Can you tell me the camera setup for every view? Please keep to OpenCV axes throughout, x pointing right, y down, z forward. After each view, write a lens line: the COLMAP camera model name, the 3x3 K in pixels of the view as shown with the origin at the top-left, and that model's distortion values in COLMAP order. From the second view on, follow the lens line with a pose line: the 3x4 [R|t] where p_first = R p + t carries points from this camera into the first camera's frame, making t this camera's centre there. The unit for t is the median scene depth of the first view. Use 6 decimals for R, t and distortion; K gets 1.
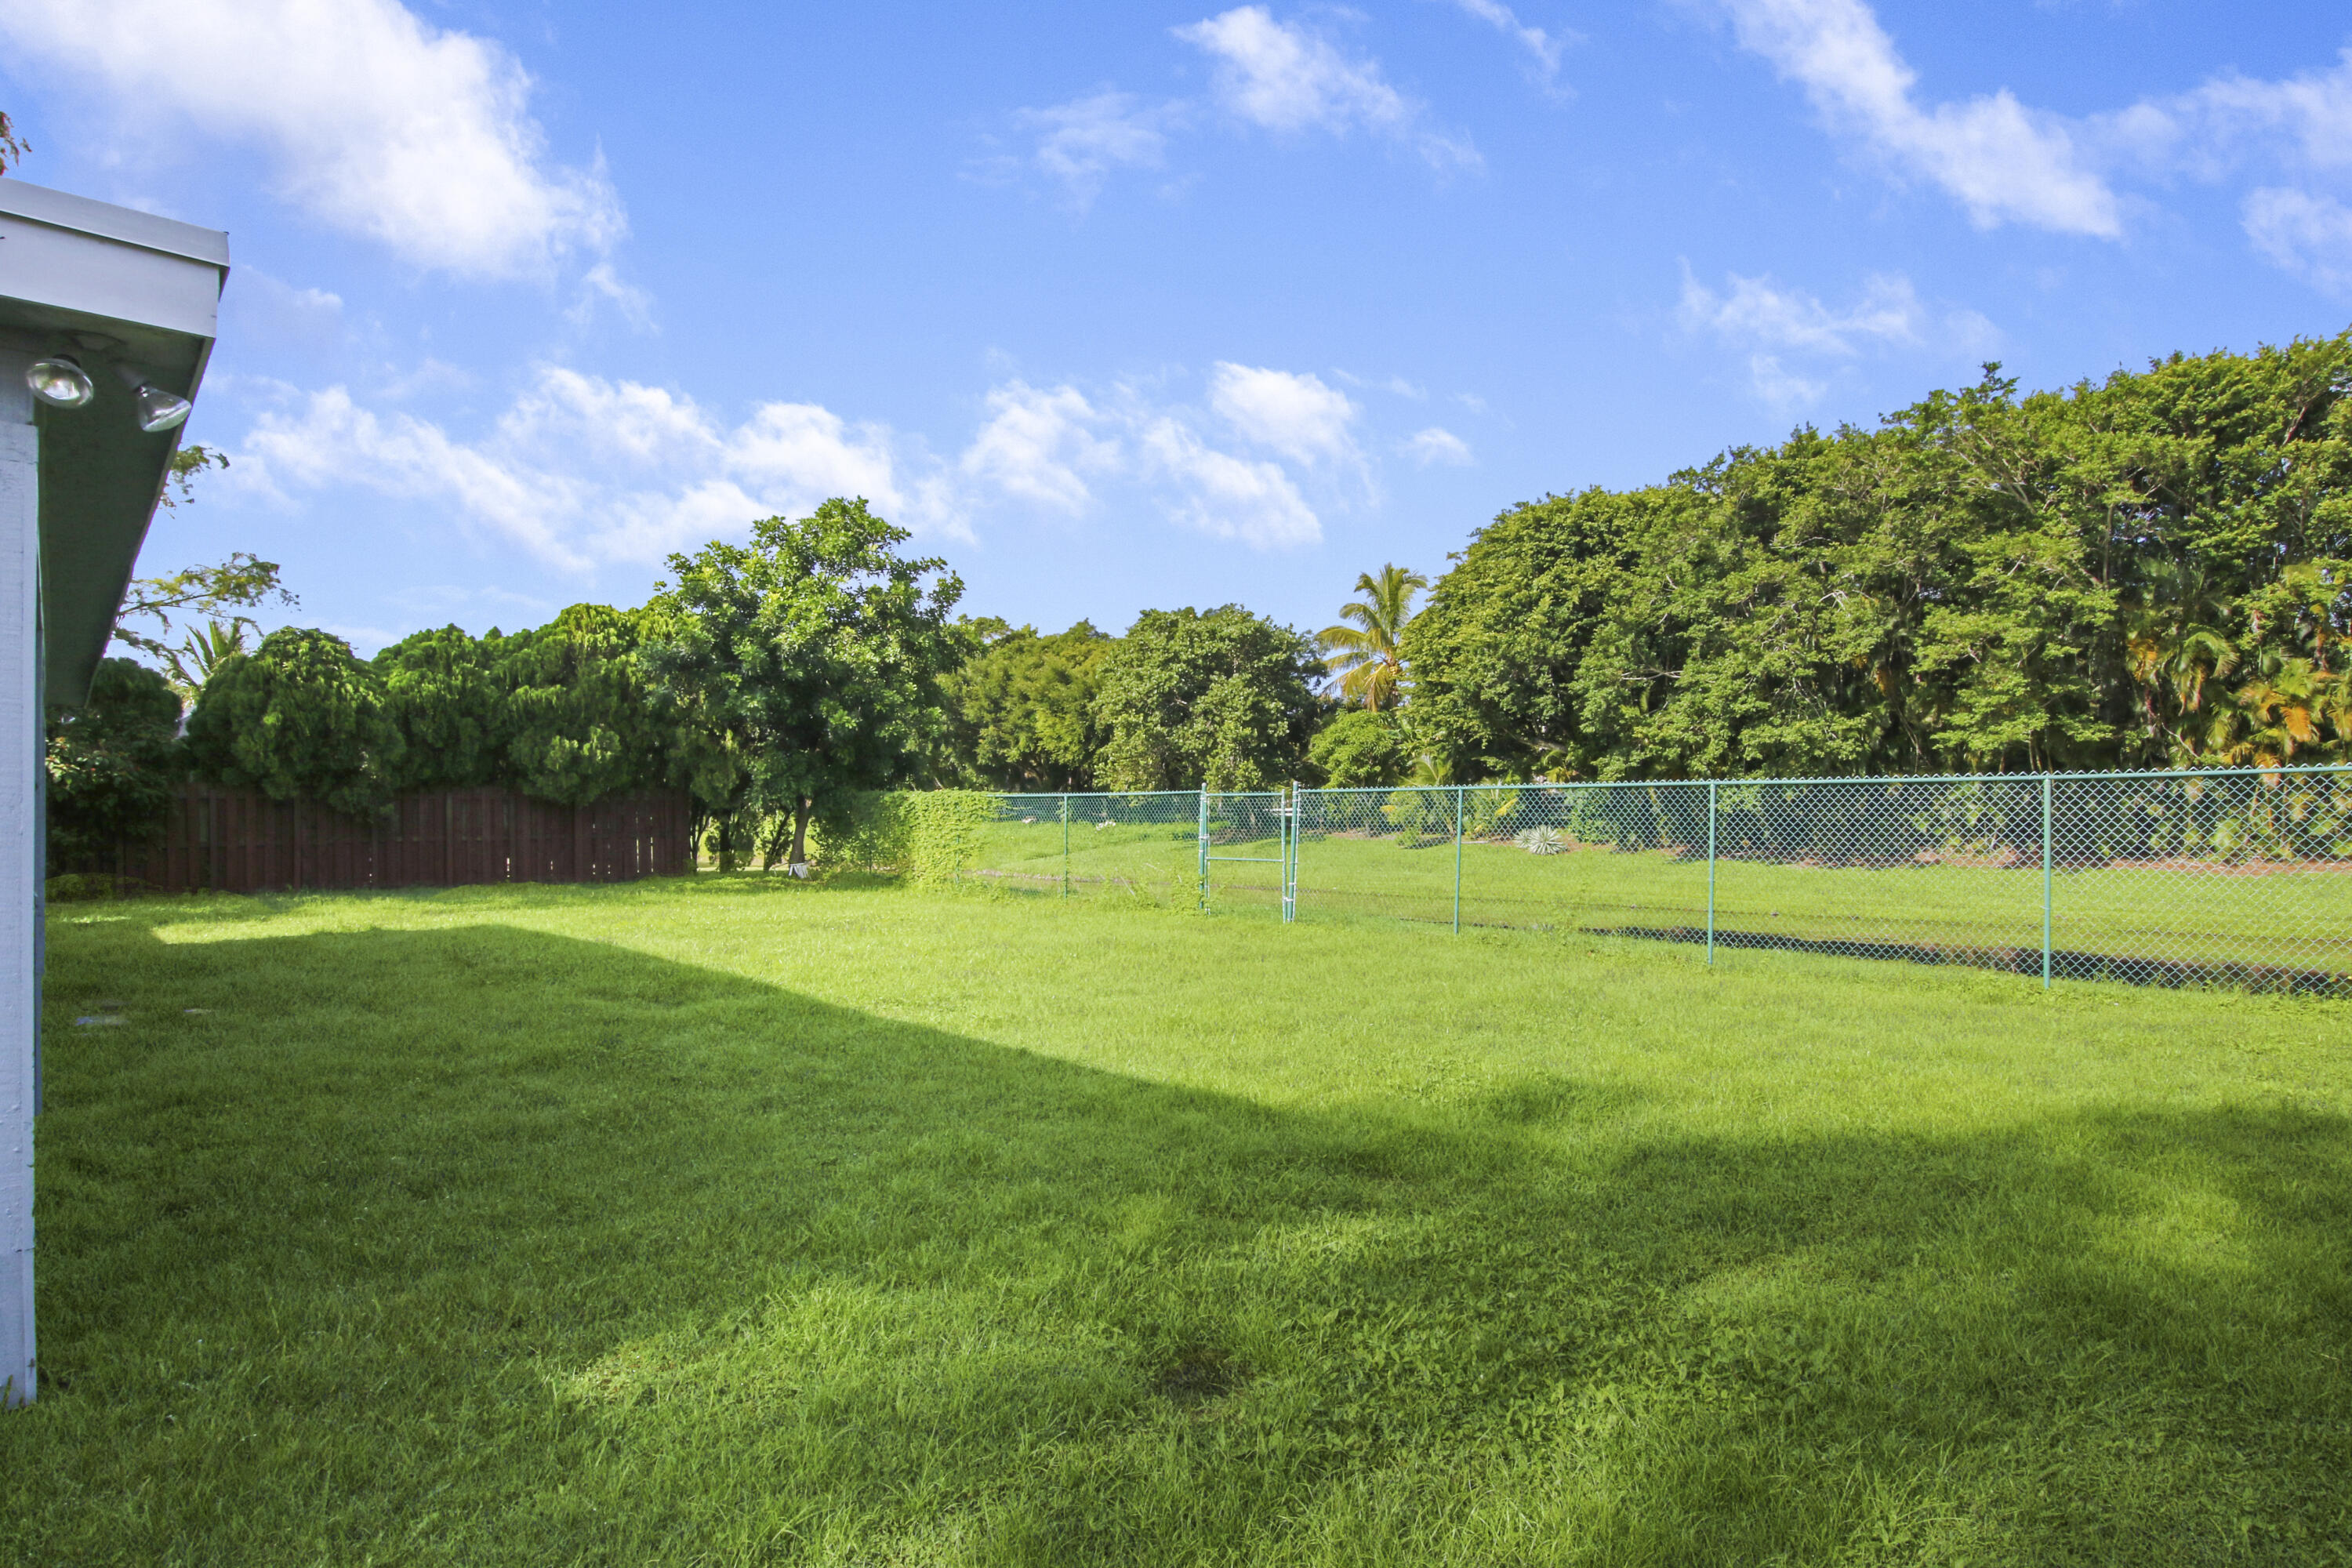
lens RADIAL K [[1230.2, 0, 1166.4], [0, 1230.2, 803.0], [0, 0, 1]] dist [-0.010028, -0.004956]
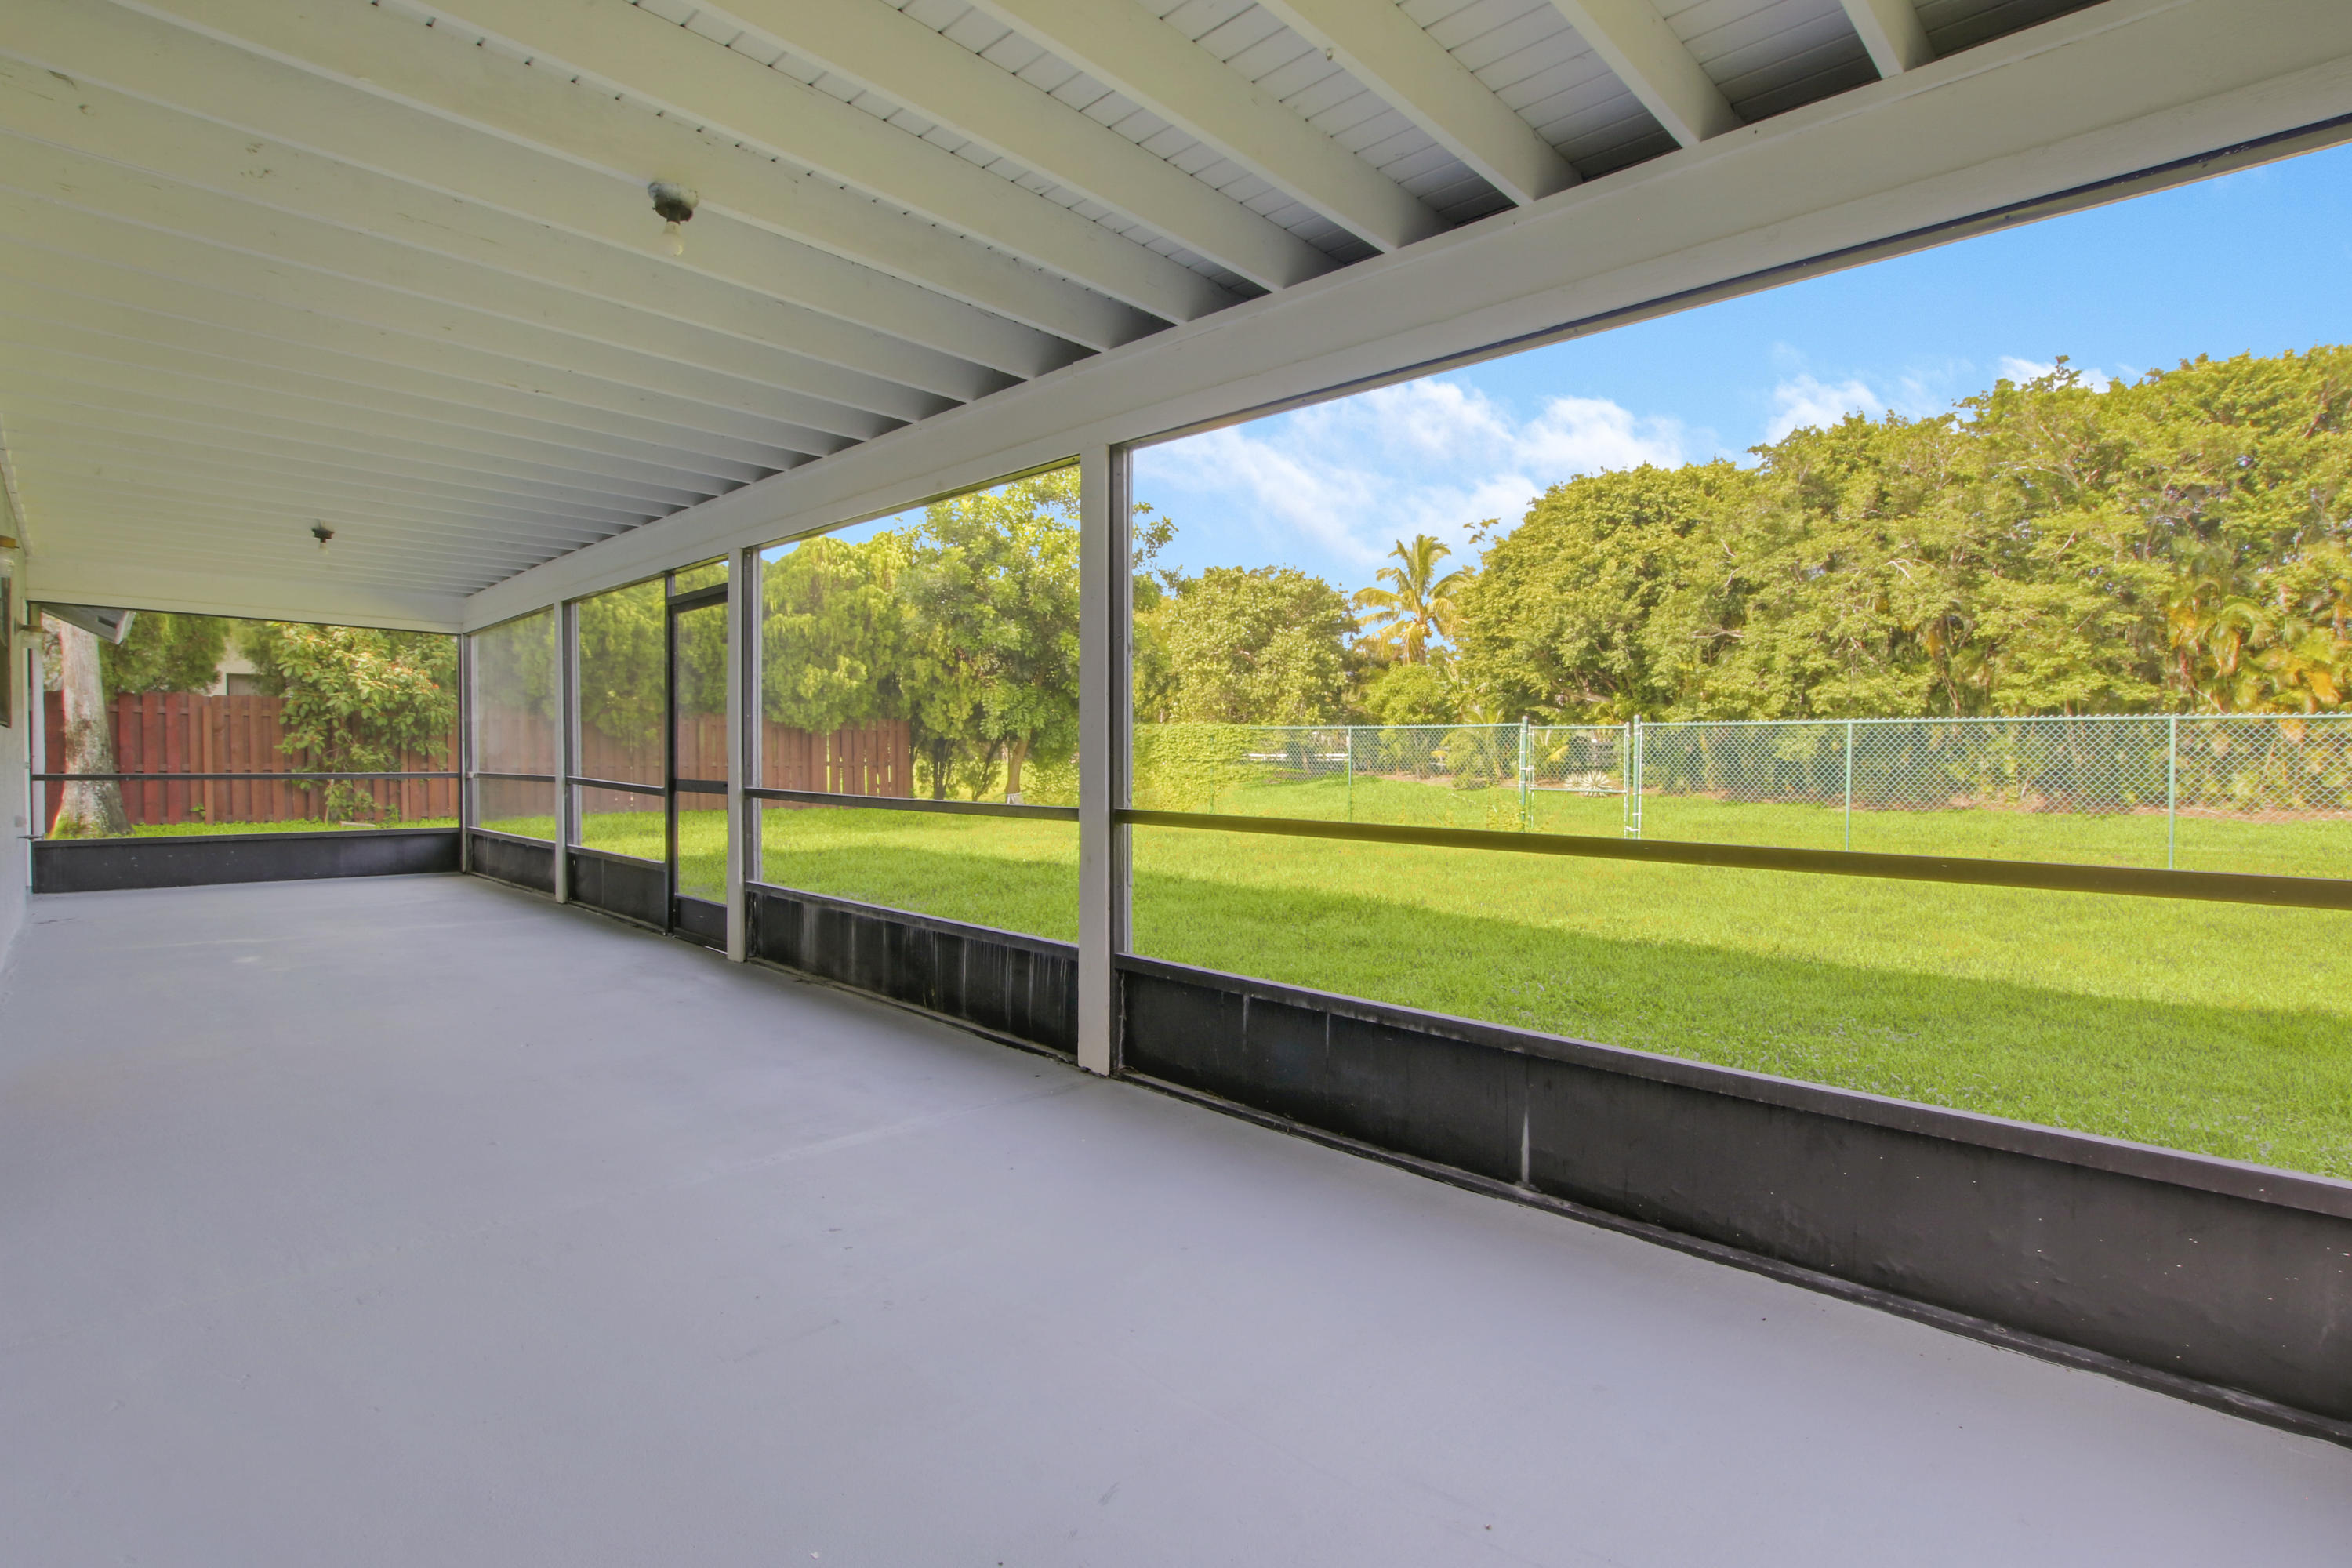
lens RADIAL K [[1105.9, 0, 1185.6], [0, 1105.9, 764.7], [0, 0, 1]] dist [-0.035189, 0.006194]
pose [[0.999181, 0.013864, 0.038004, -0.124528], [-0.014396, 0.999802, 0.013759, 0.006474], [-0.037805, -0.014295, 0.999183, 0.044056]]
